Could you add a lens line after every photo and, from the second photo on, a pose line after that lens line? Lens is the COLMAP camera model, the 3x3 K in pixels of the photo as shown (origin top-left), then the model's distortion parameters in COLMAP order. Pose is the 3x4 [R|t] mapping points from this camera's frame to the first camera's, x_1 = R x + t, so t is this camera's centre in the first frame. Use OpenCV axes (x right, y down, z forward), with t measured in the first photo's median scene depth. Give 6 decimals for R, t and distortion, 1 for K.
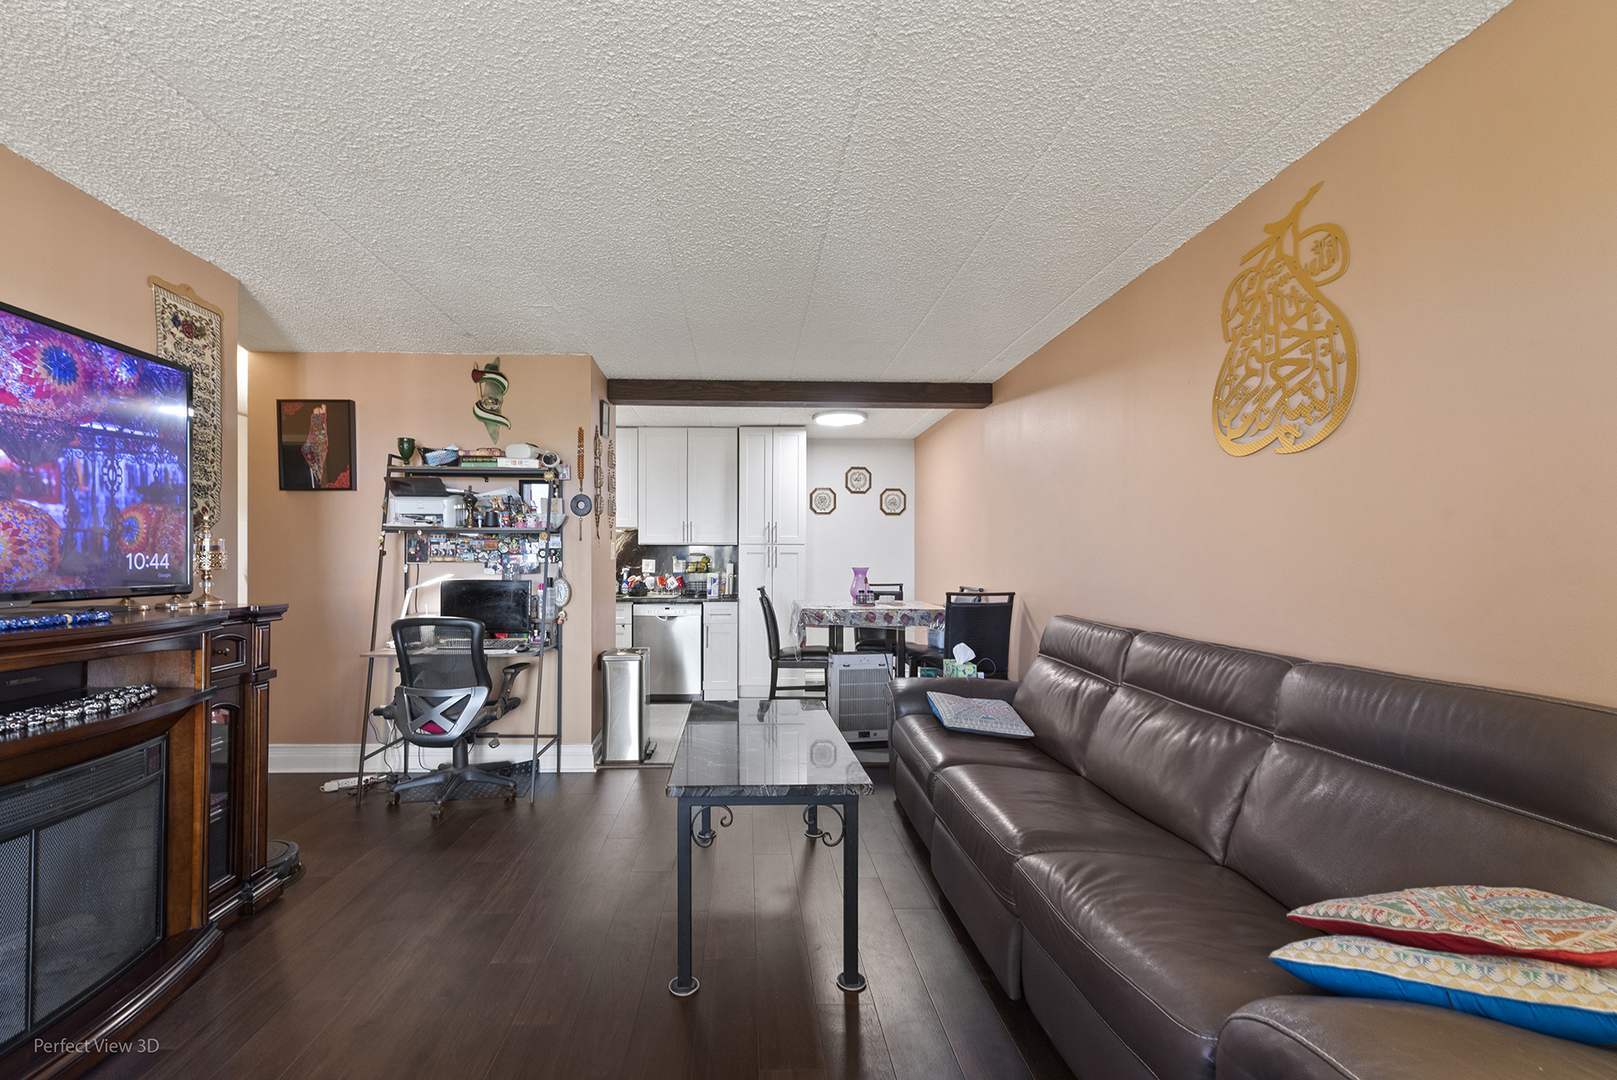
lens RADIAL K [[700.7, 0, 806.6], [0, 700.7, 547.6], [0, 0, 1]] dist [0.000328, -0.000590]
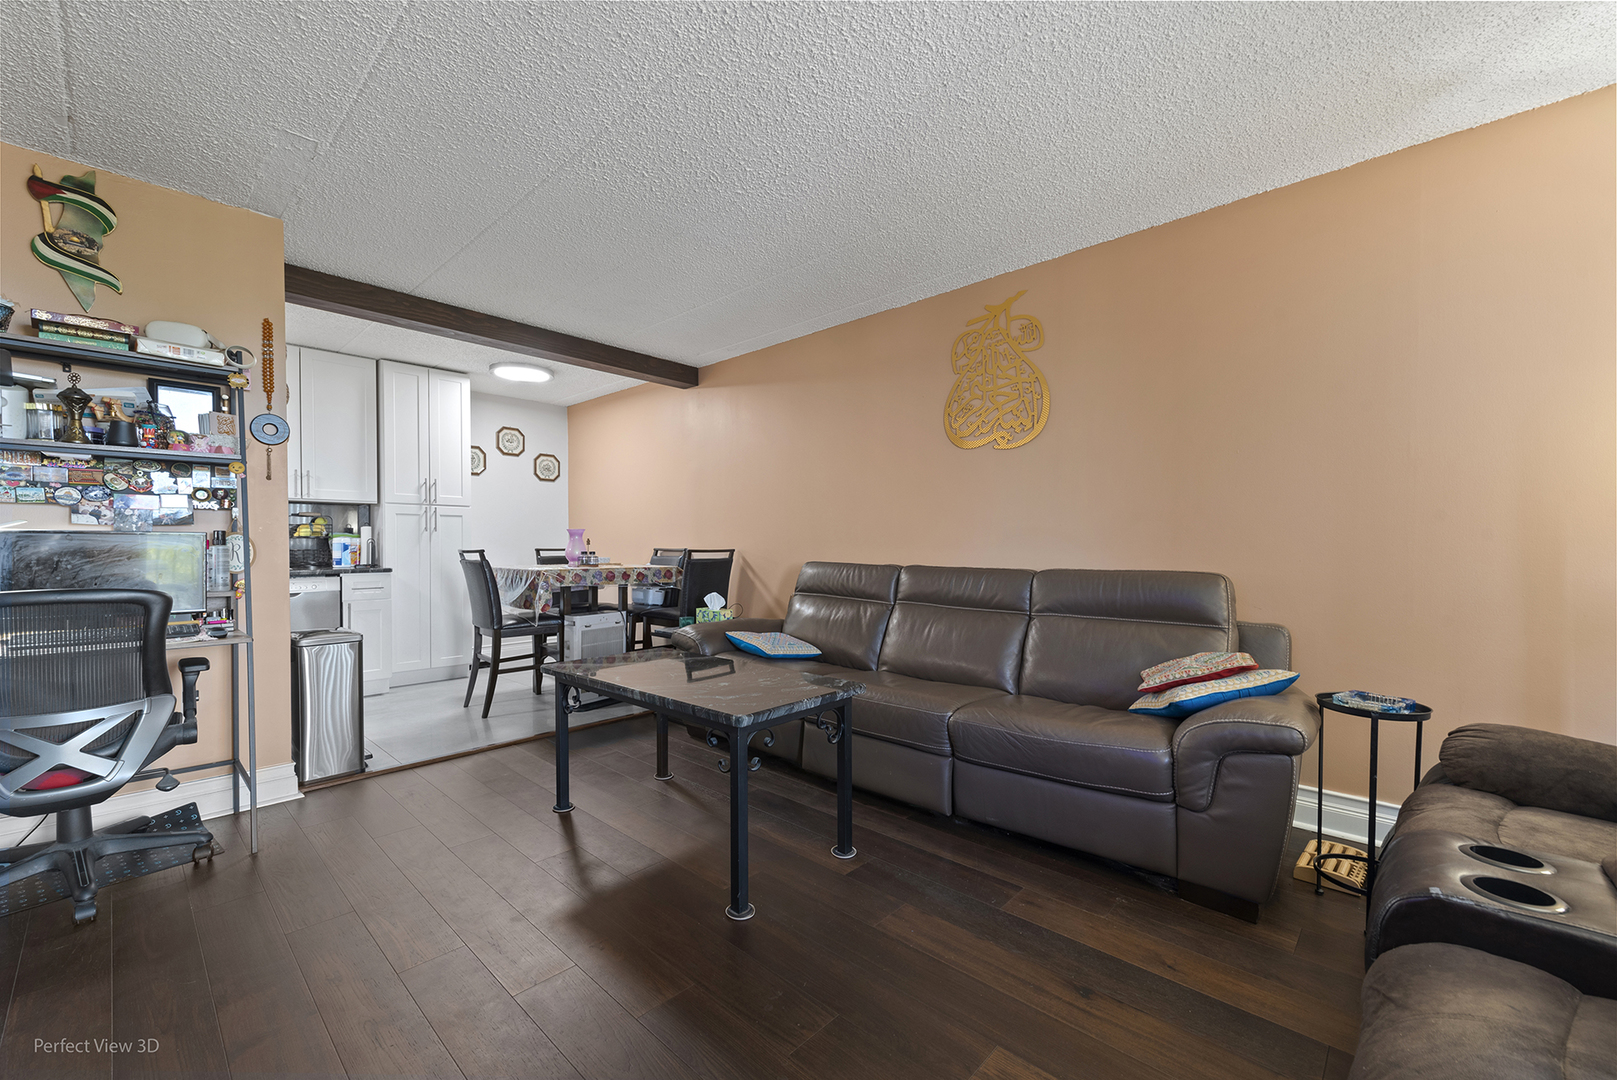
lens RADIAL K [[651.9, 0, 805.2], [0, 651.9, 543.9], [0, 0, 1]] dist [0.004107, -0.000266]
pose [[0.697177, -0.000964, 0.716898, -0.420961], [-0.009226, 0.999904, 0.010317, 0.043090], [-0.716840, -0.013807, 0.697101, 0.150044]]
